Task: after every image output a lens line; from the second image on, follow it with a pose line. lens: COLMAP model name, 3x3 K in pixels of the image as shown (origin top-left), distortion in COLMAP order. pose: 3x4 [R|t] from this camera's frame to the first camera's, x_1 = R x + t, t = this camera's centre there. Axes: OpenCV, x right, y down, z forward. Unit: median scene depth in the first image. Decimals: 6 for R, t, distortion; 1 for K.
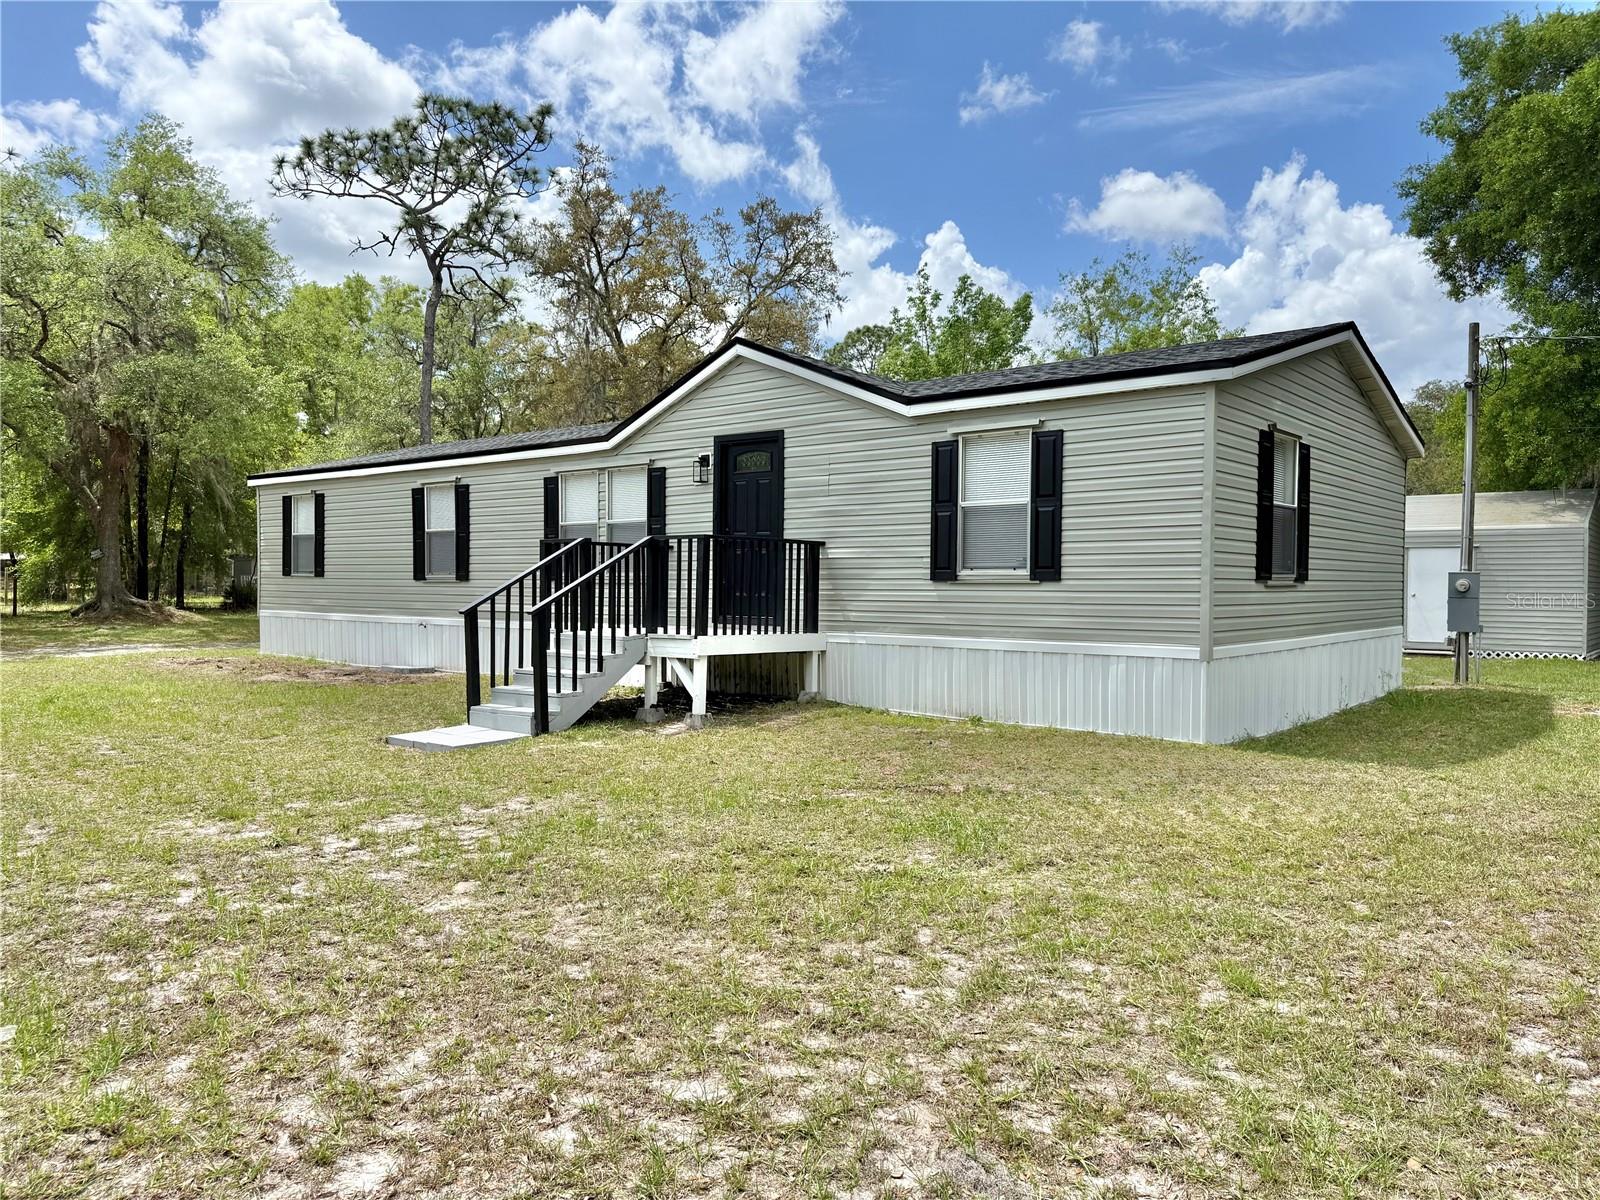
lens RADIAL K [[1123.9, 0, 804.3], [0, 1123.9, 624.2], [0, 0, 1]] dist [0.097954, -0.174637]
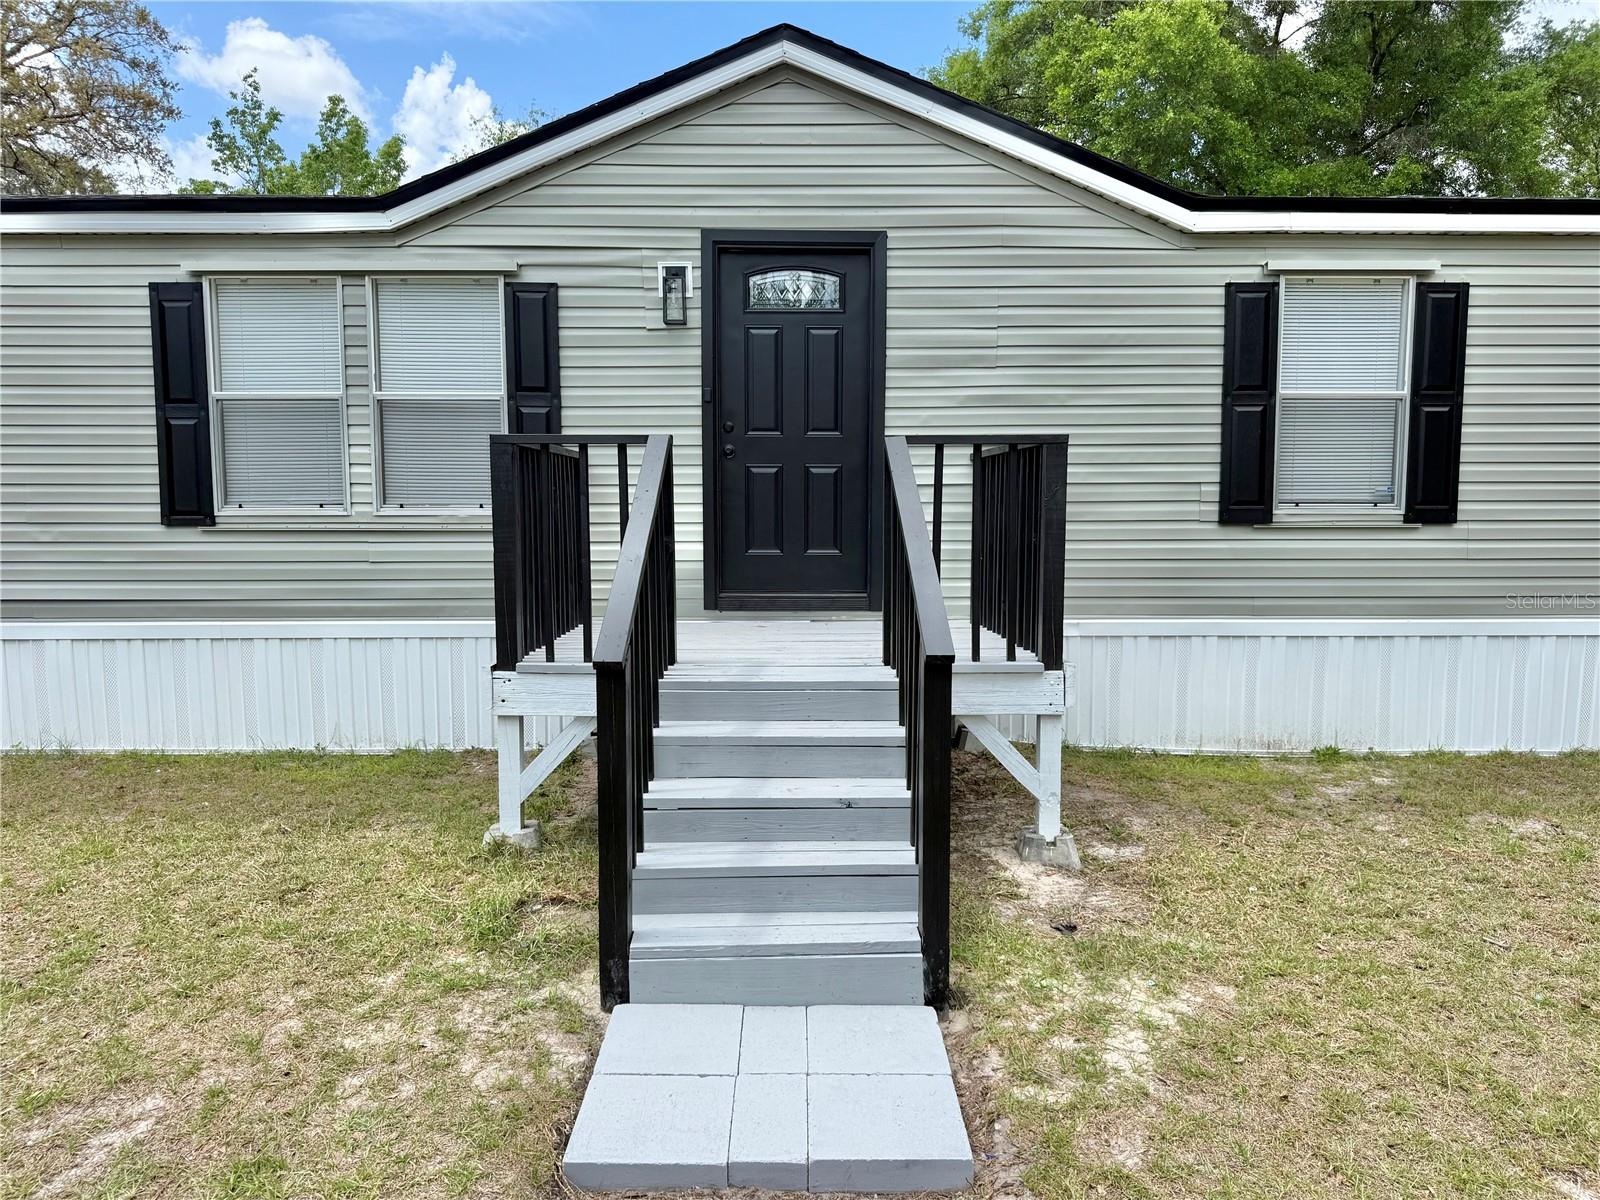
lens RADIAL K [[1123.9, 0, 804.3], [0, 1123.9, 624.2], [0, 0, 1]] dist [0.097954, -0.174637]
pose [[0.768635, -0.079270, 0.634758, -0.436203], [0.026048, 0.995348, 0.092759, -0.047673], [-0.639158, -0.054764, 0.767124, 0.687897]]
